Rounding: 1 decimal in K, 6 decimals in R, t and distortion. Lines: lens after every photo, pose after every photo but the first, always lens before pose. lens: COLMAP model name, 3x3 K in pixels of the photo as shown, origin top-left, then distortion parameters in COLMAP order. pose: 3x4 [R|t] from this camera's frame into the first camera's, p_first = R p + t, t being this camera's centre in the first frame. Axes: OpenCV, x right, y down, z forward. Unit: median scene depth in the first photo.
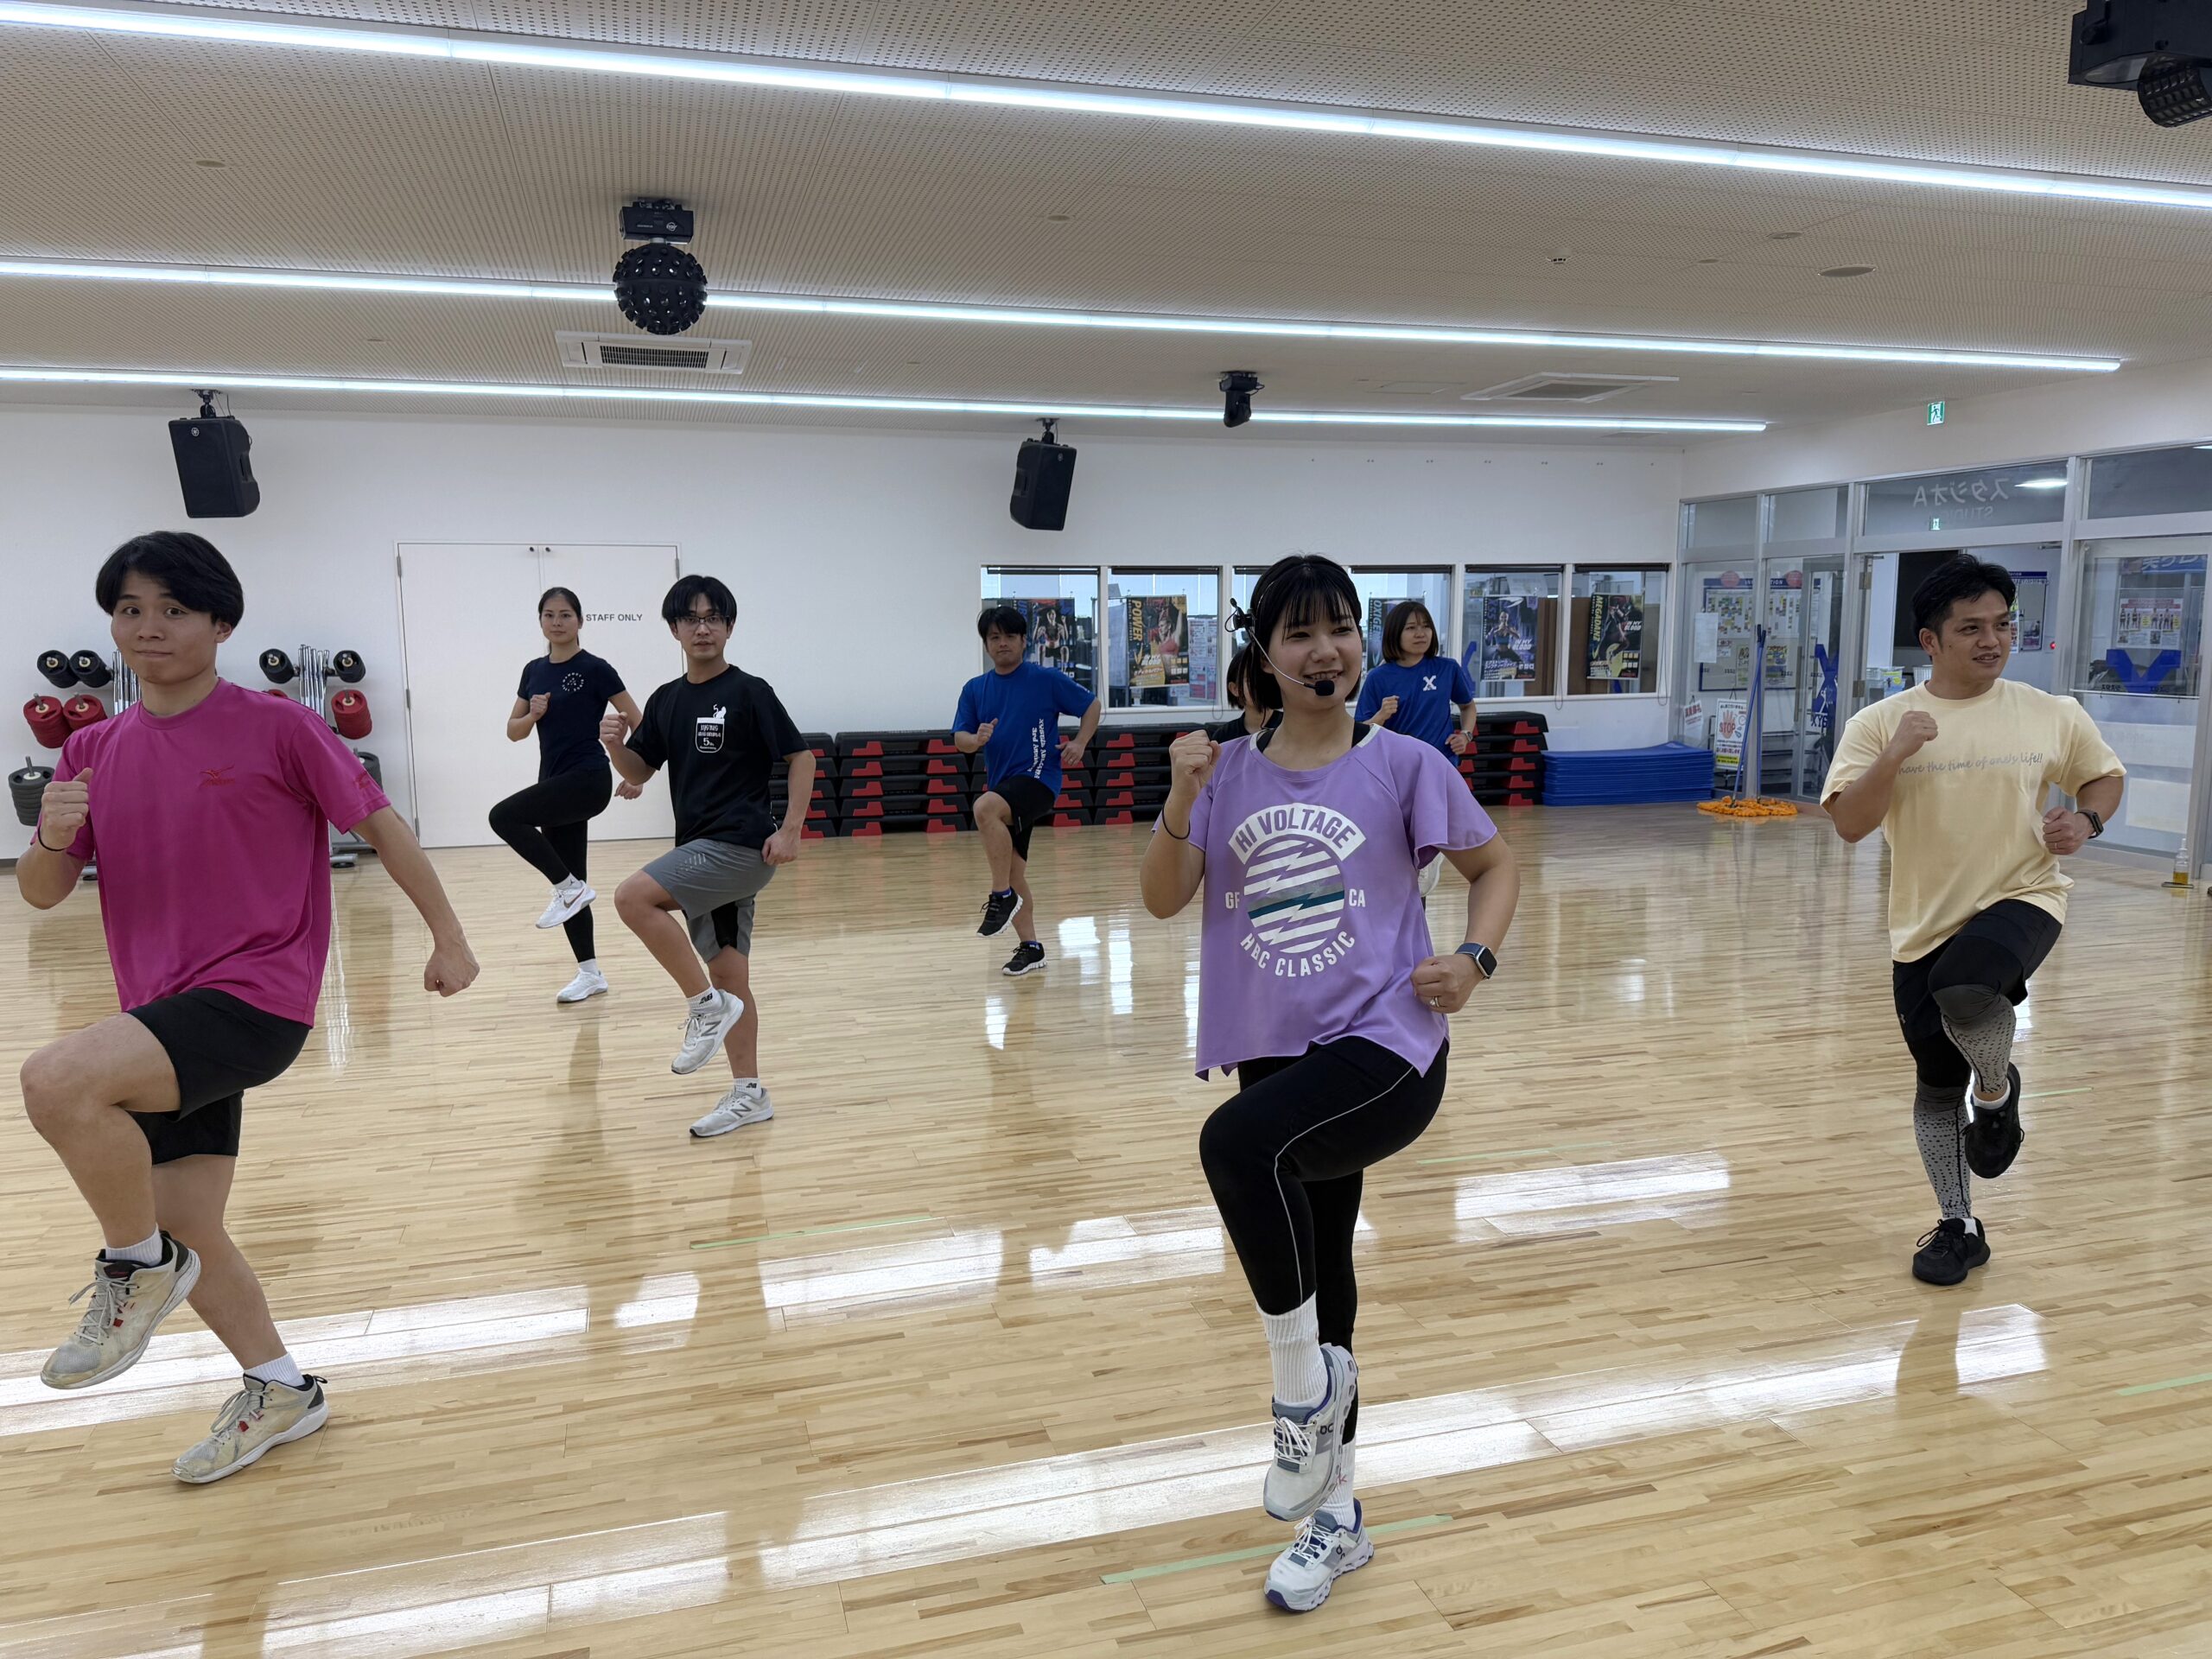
lens RADIAL K [[1567.4, 0, 1098.4], [0, 1567.4, 831.4], [0, 0, 1]] dist [0.041540, -0.059292]
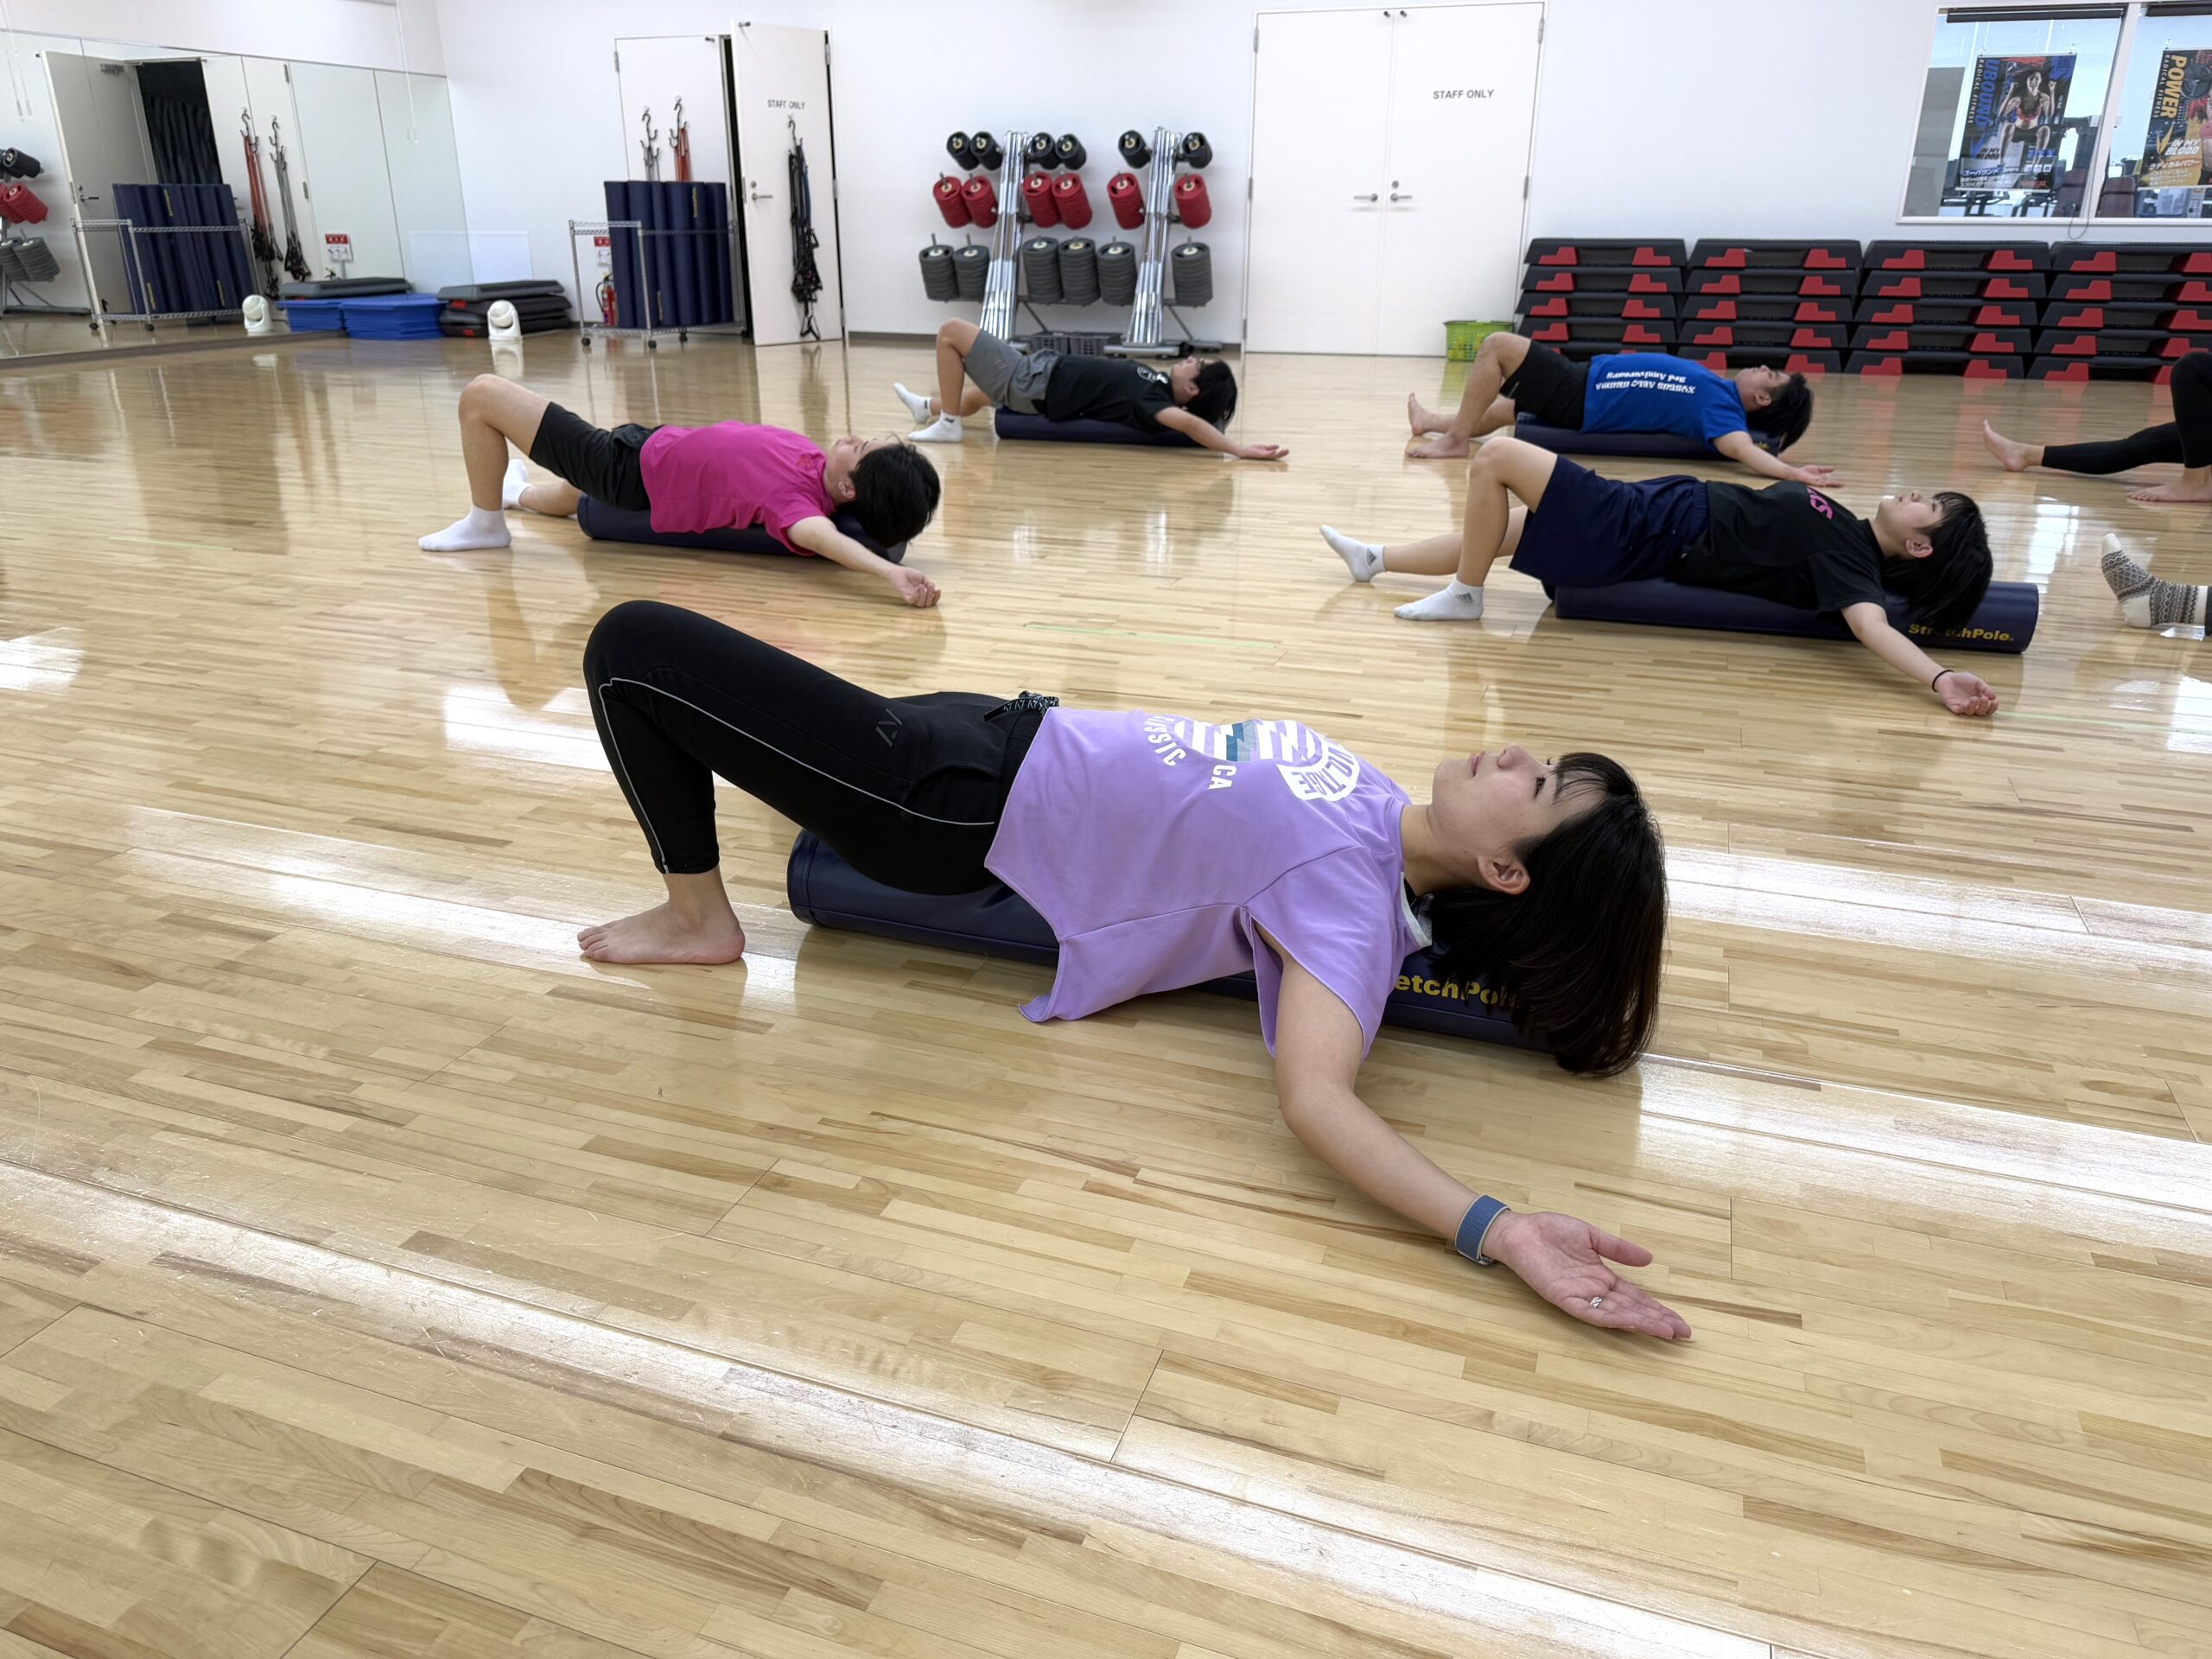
lens RADIAL K [[1567.4, 0, 1090.6], [0, 1567.4, 832.9], [0, 0, 1]] dist [0.041540, -0.059292]
pose [[0.800089, 0.228295, -0.554743, 0.195012], [-0.092877, 0.960745, 0.261425, 0.088402], [0.592648, -0.157640, 0.789885, 0.171907]]
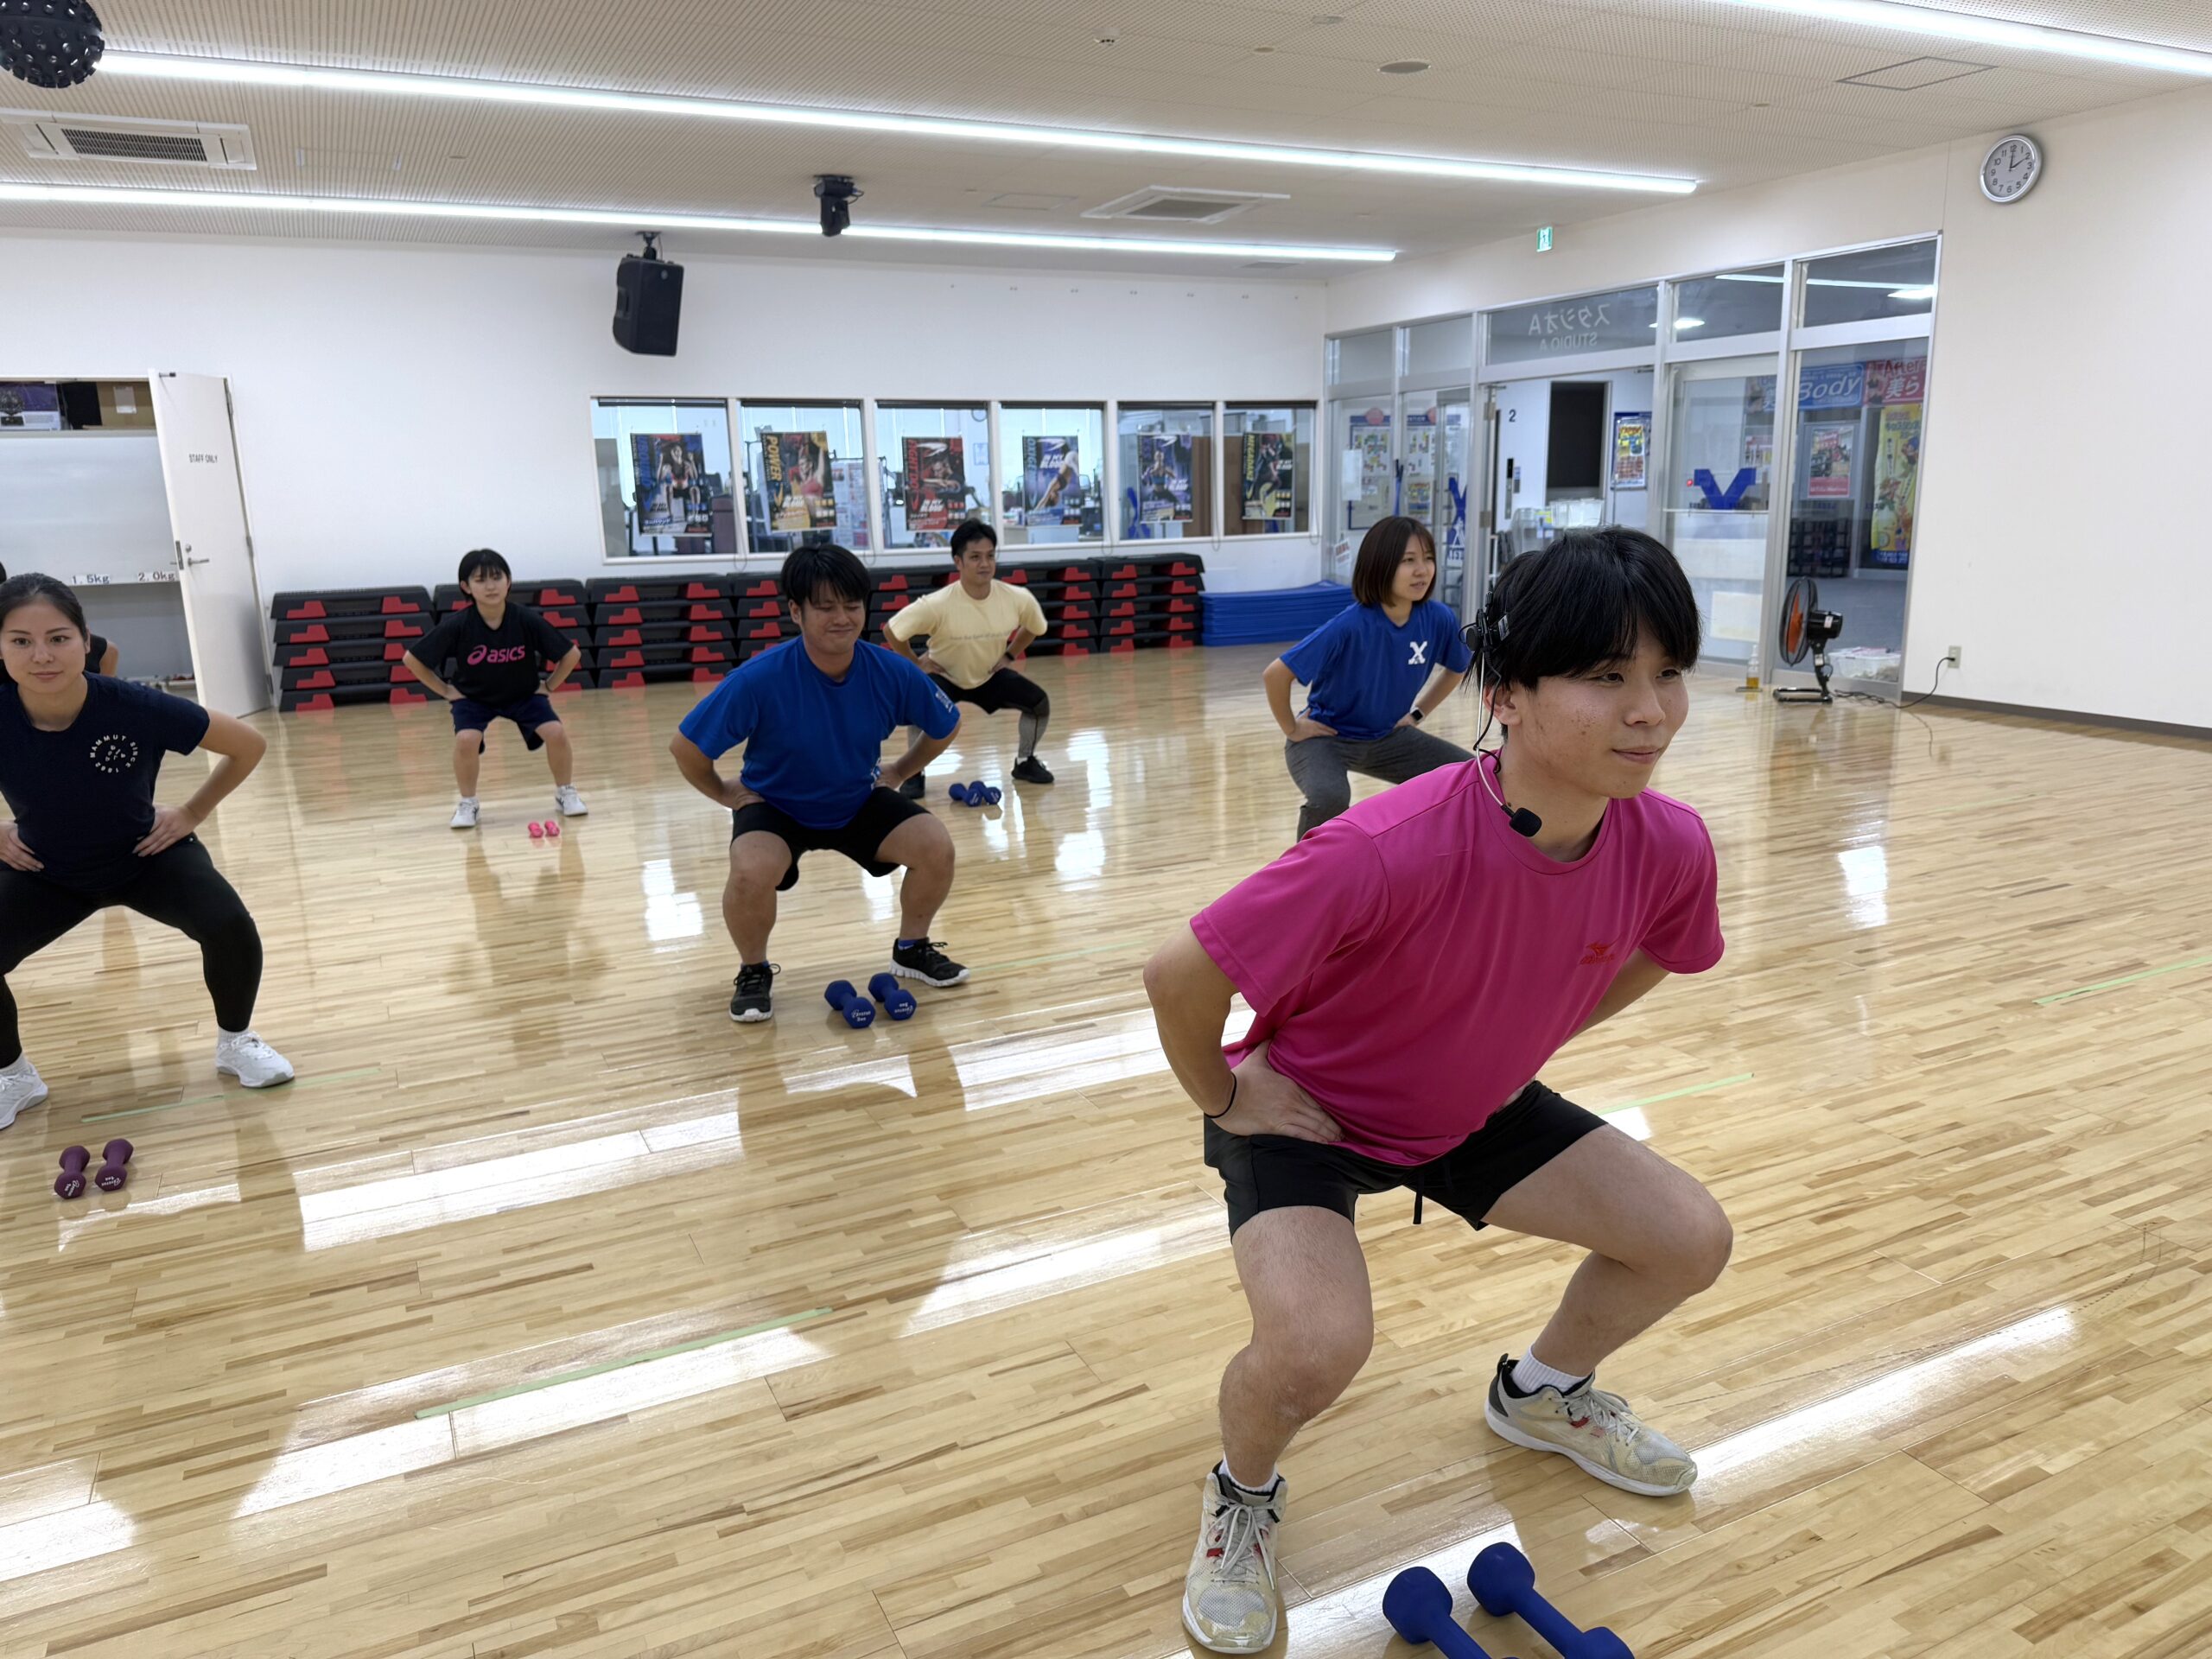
lens RADIAL K [[1567.4, 0, 1132.8], [0, 1567.4, 845.4], [0, 0, 1]] dist [0.041540, -0.059292]
pose [[0.982887, -0.054988, 0.175814, 0.107770], [0.039214, 0.994989, 0.091971, 0.032078], [-0.179990, -0.083503, 0.980118, 0.024194]]
